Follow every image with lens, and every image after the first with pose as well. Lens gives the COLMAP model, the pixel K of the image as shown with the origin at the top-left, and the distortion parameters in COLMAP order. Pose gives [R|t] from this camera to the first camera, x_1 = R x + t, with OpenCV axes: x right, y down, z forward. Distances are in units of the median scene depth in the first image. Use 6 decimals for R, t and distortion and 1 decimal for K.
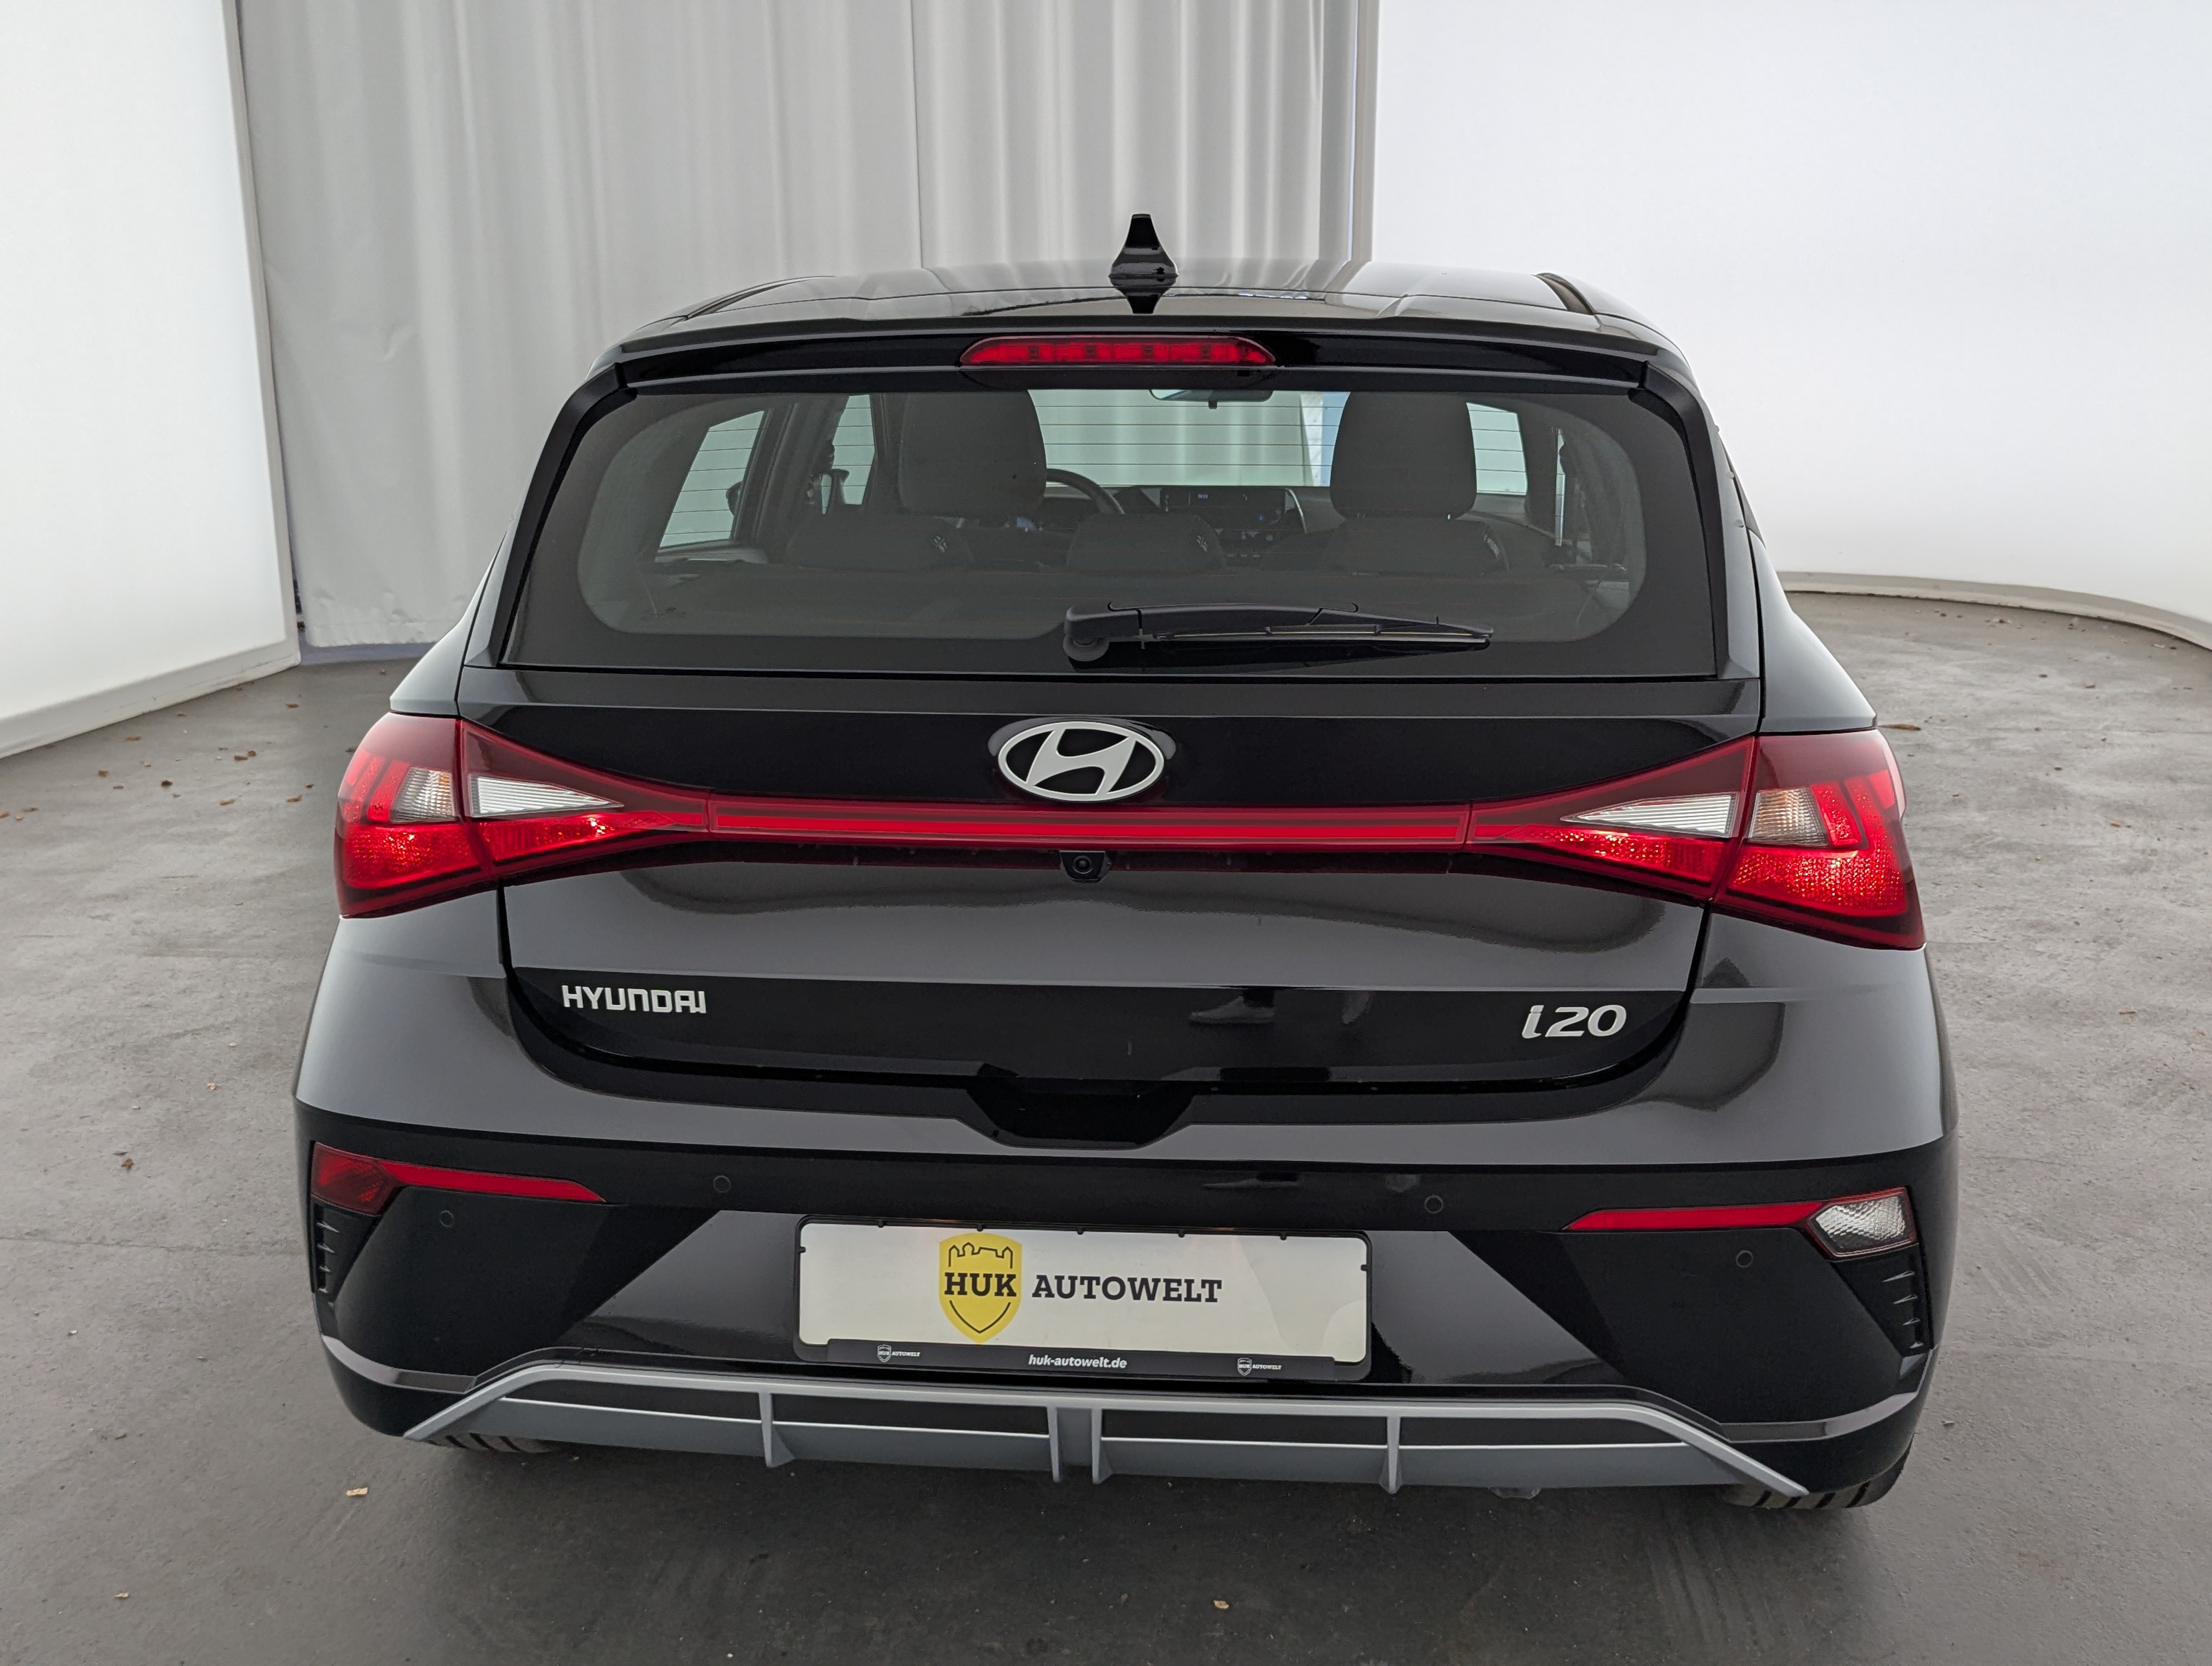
lens RADIAL K [[2048.4, 0, 1140.9], [0, 2048.4, 834.9], [0, 0, 1]] dist [0.045153, -0.014793]
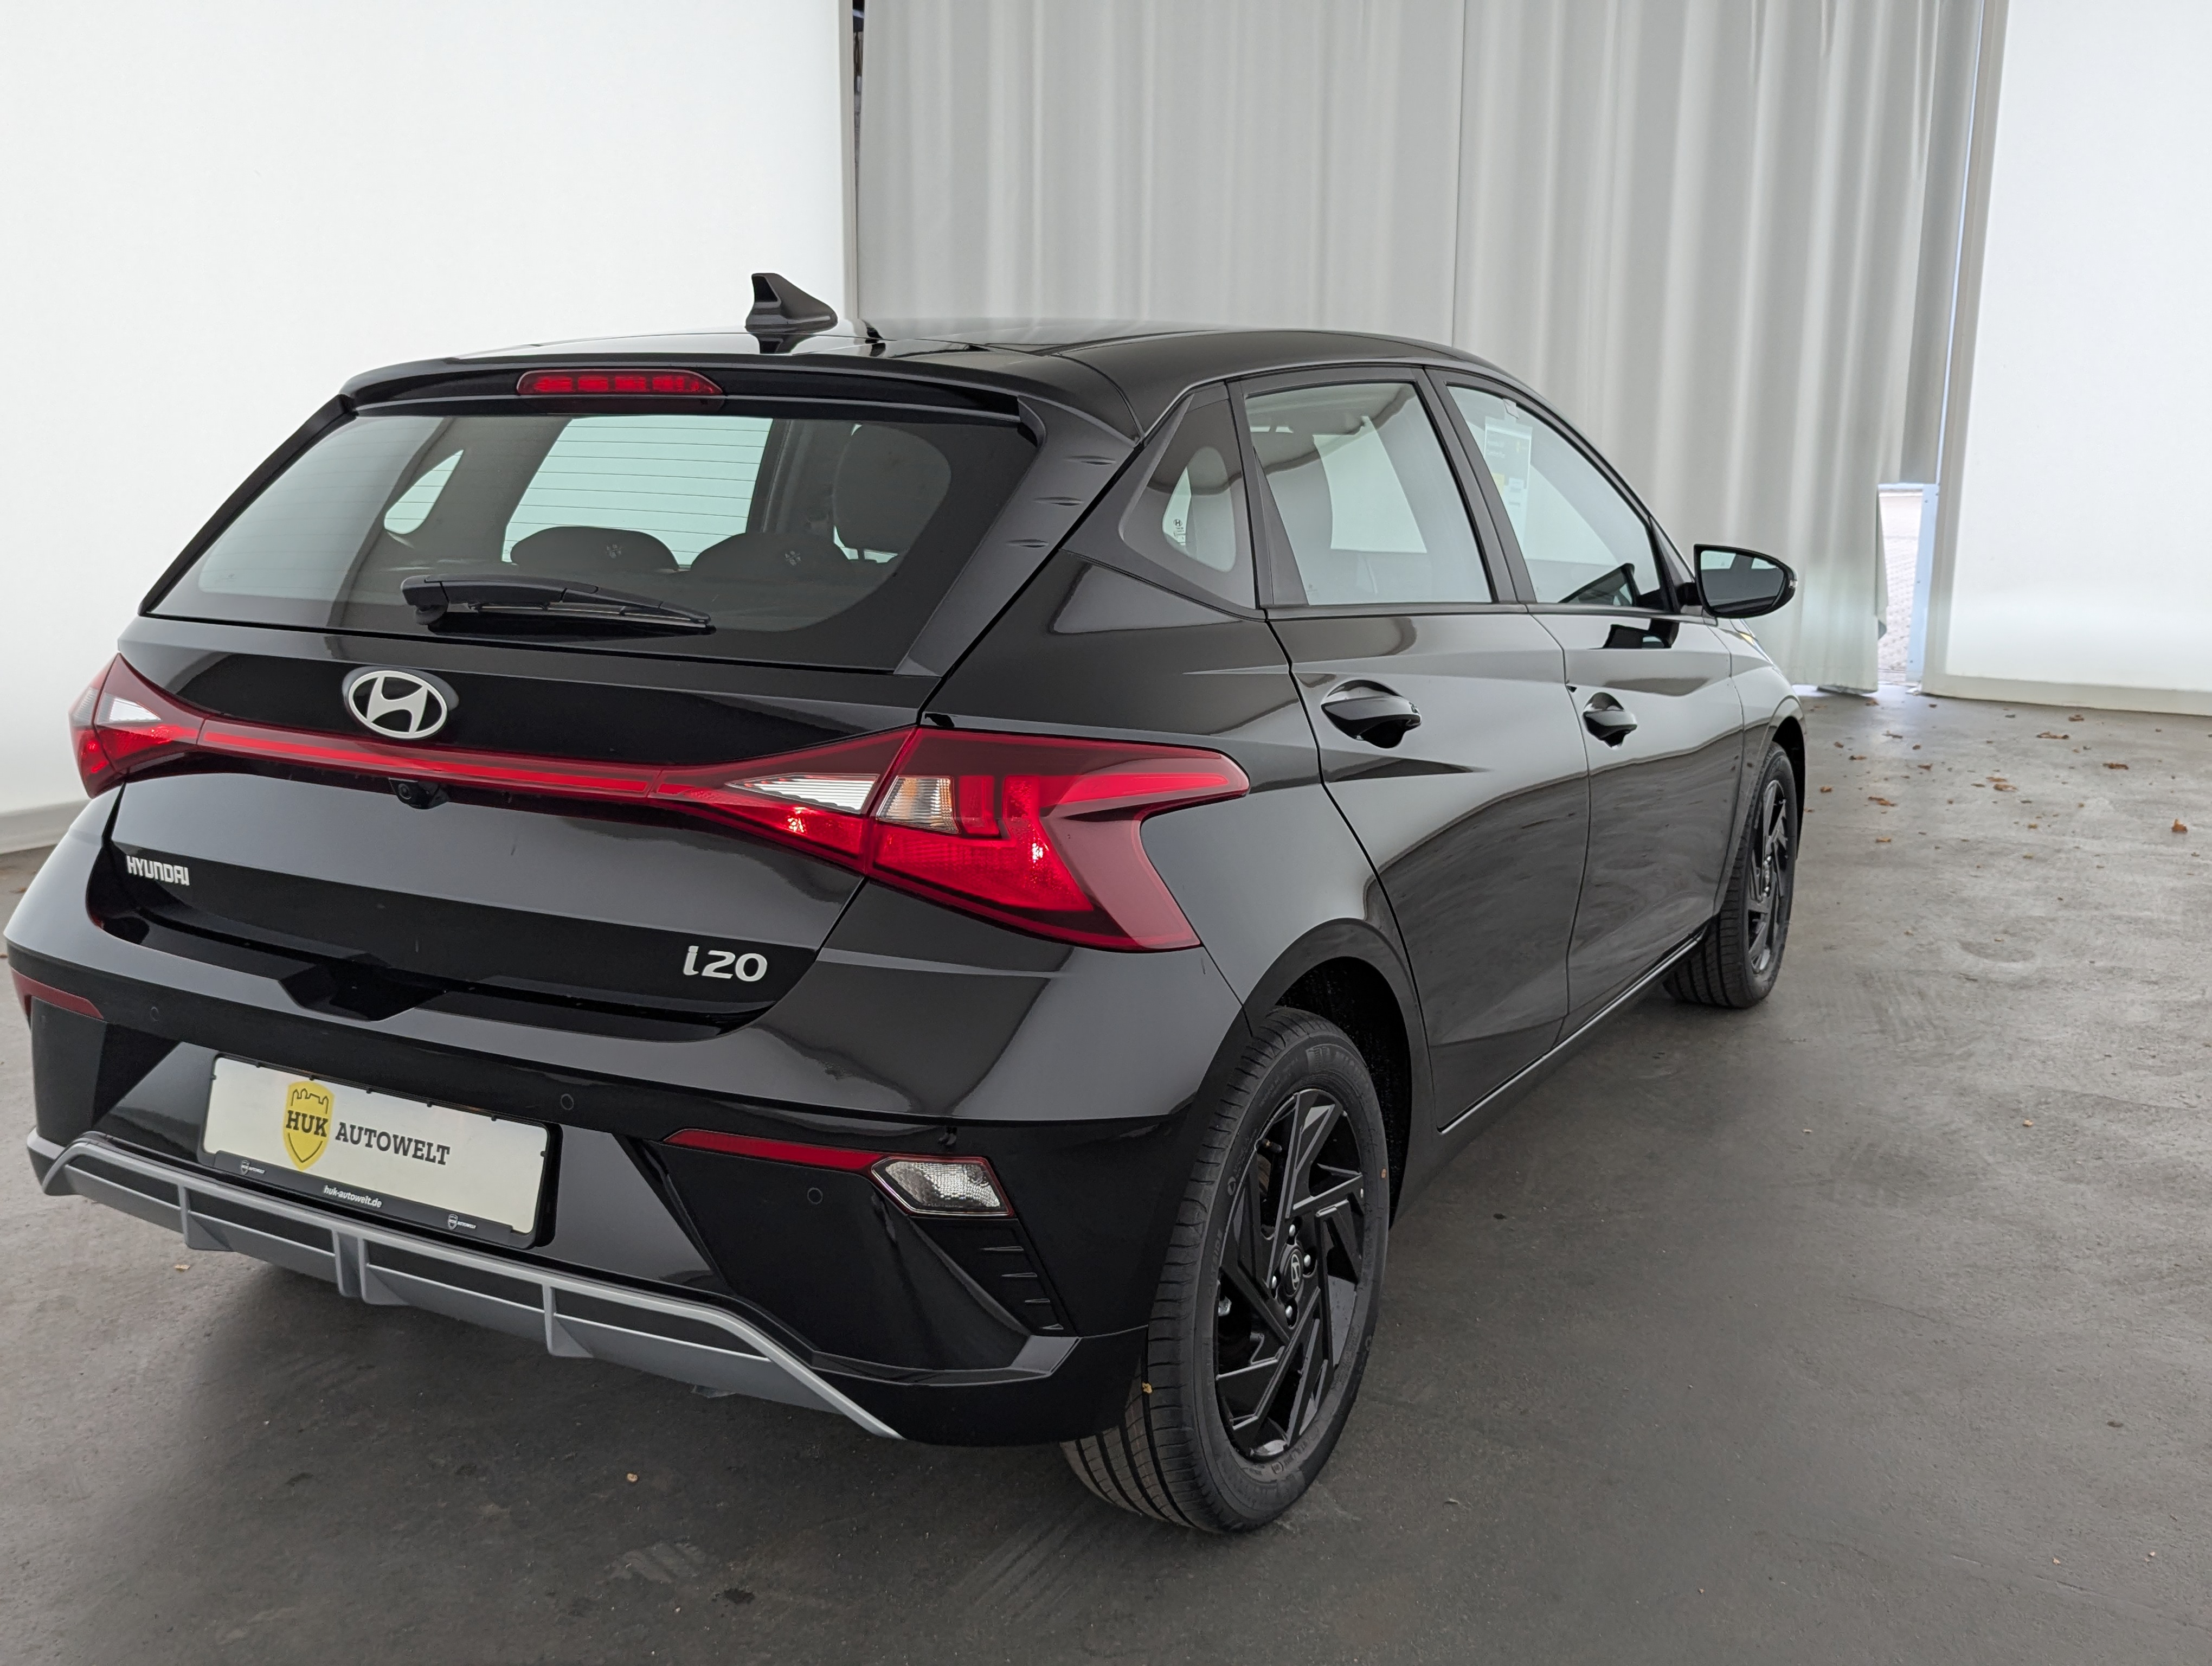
lens RADIAL K [[2033.8, 0, 1063.0], [0, 2033.8, 830.6], [0, 0, 1]] dist [0.032850, 0.003106]
pose [[0.905435, 0.089165, -0.415014, 0.828427], [-0.108919, 0.993758, -0.024122, 0.024491], [0.410272, 0.067044, 0.909495, 0.058597]]
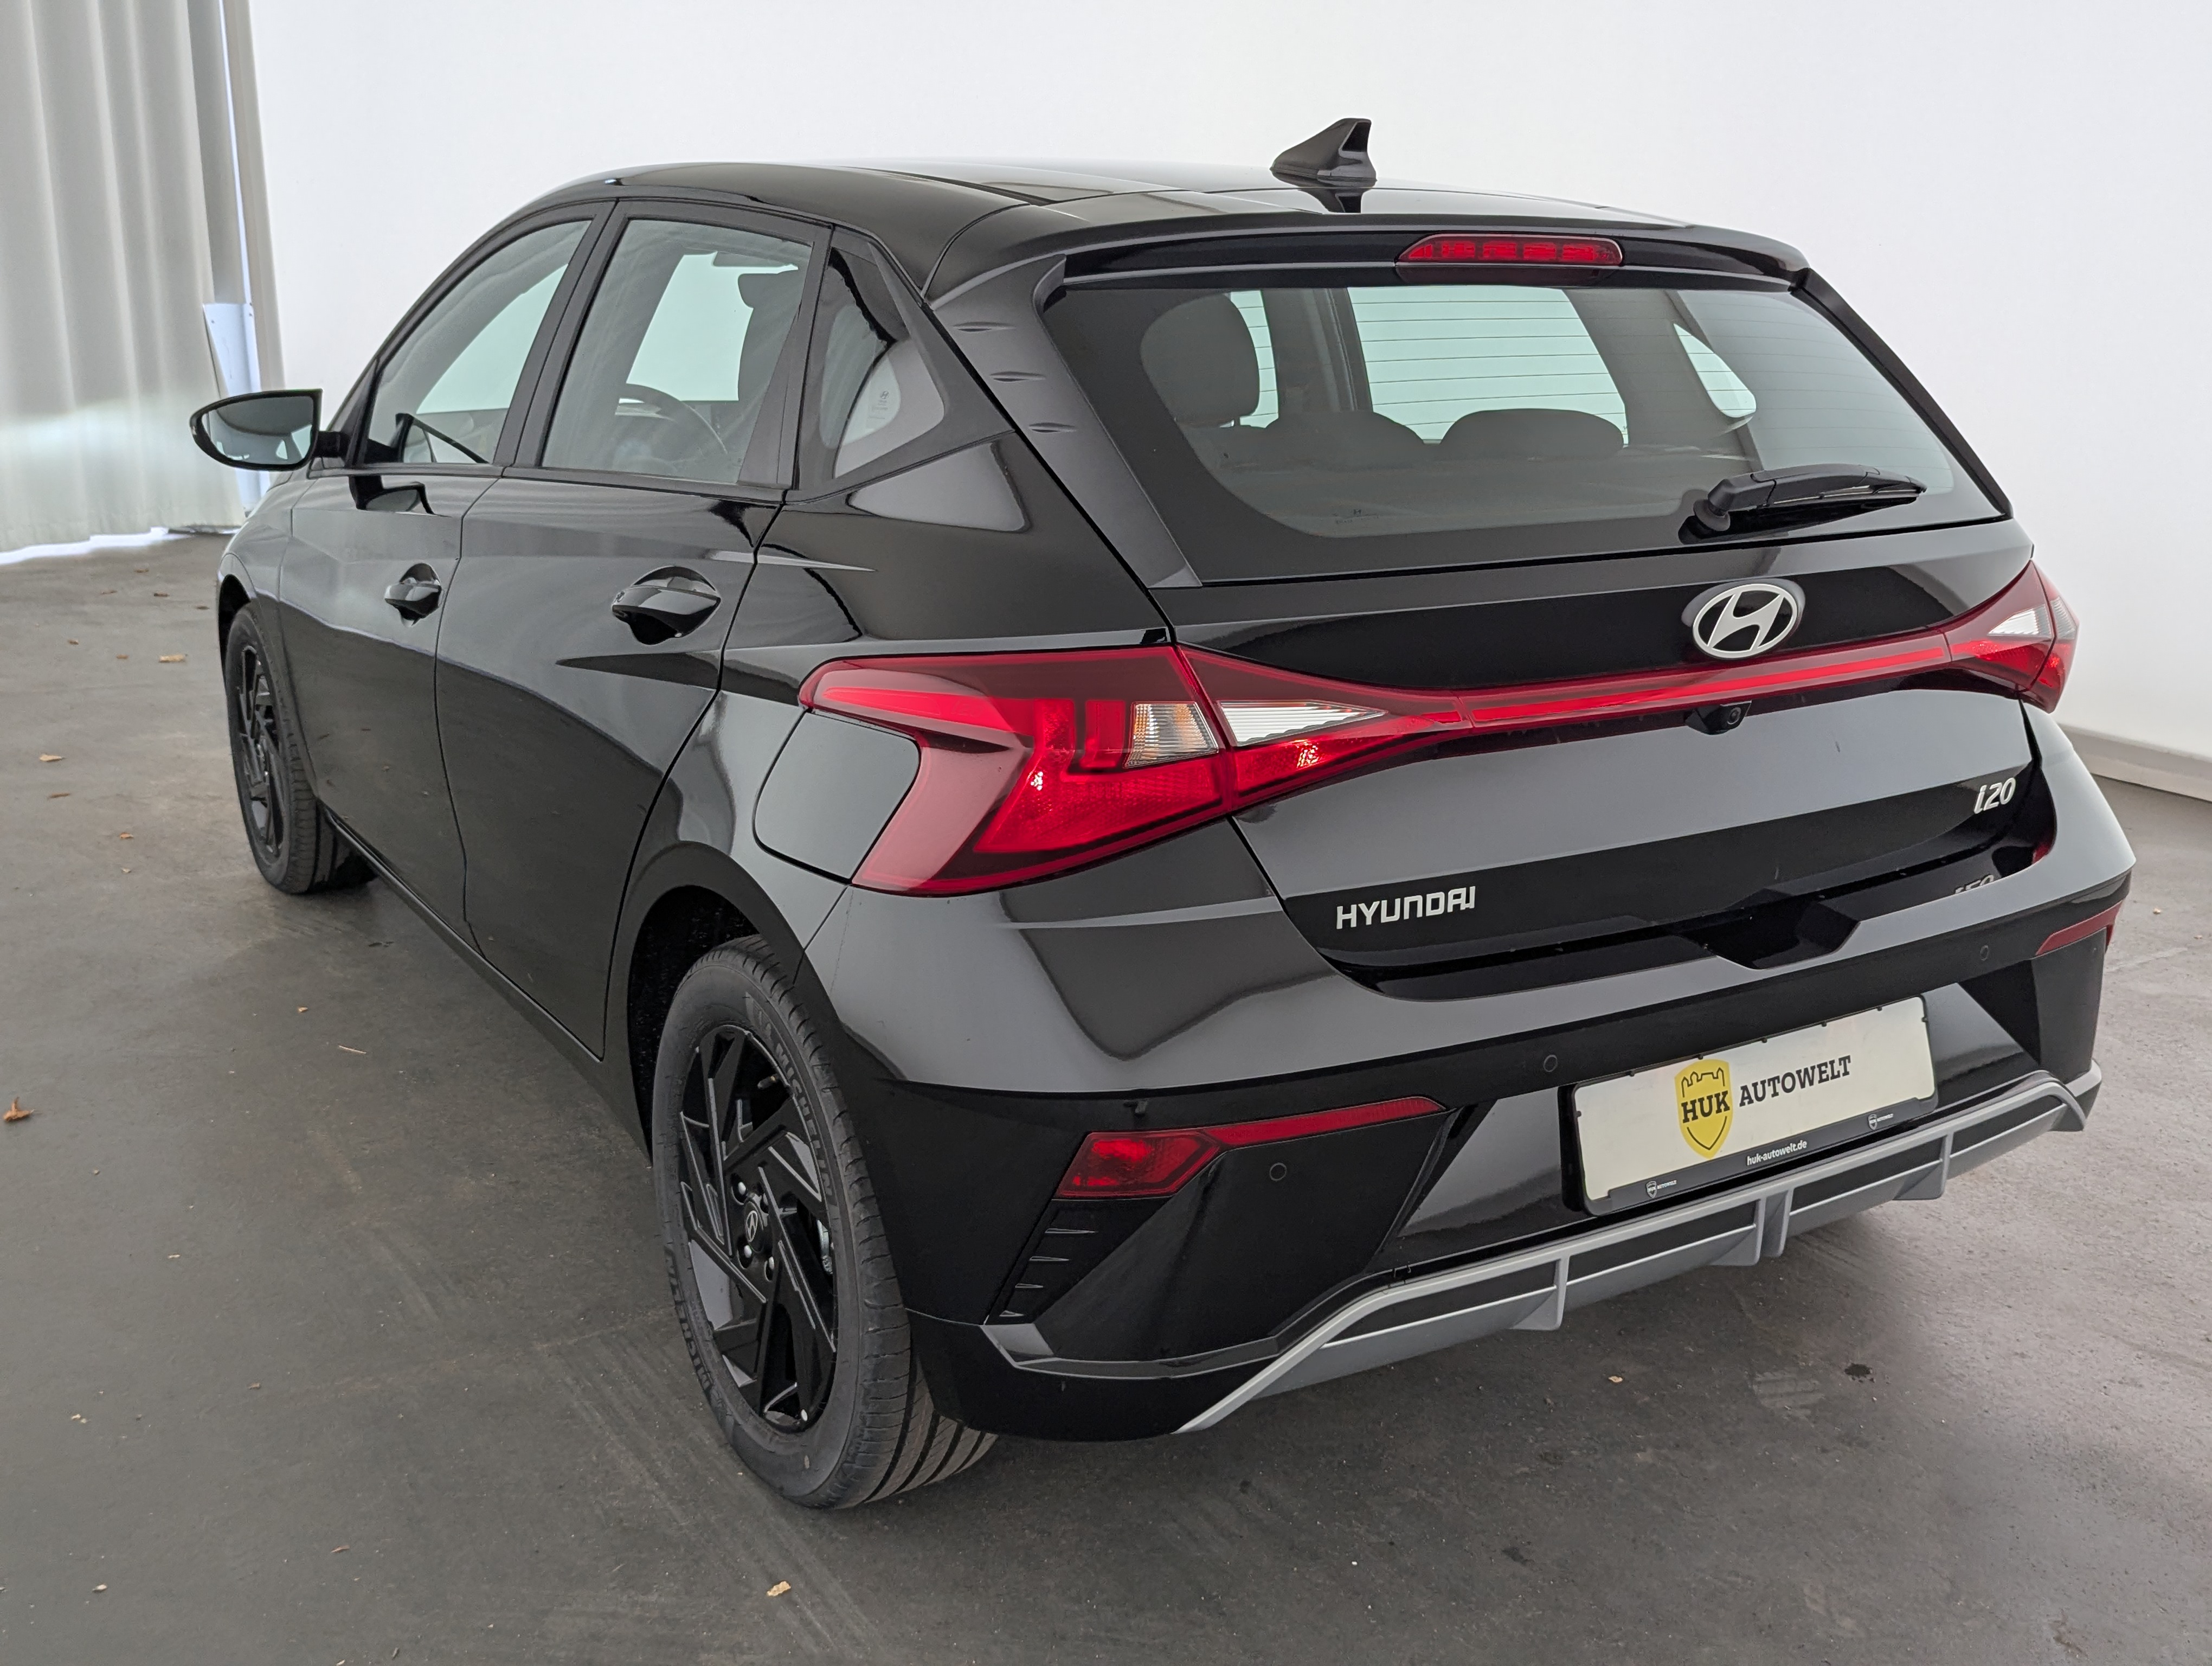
lens RADIAL K [[2048.4, 0, 1140.9], [0, 2048.4, 834.9], [0, 0, 1]] dist [0.045153, -0.014793]
pose [[0.790441, -0.144320, 0.595294, -0.952920], [0.124252, 0.989421, 0.074886, -0.044794], [-0.599803, 0.014773, 0.800011, 0.299994]]
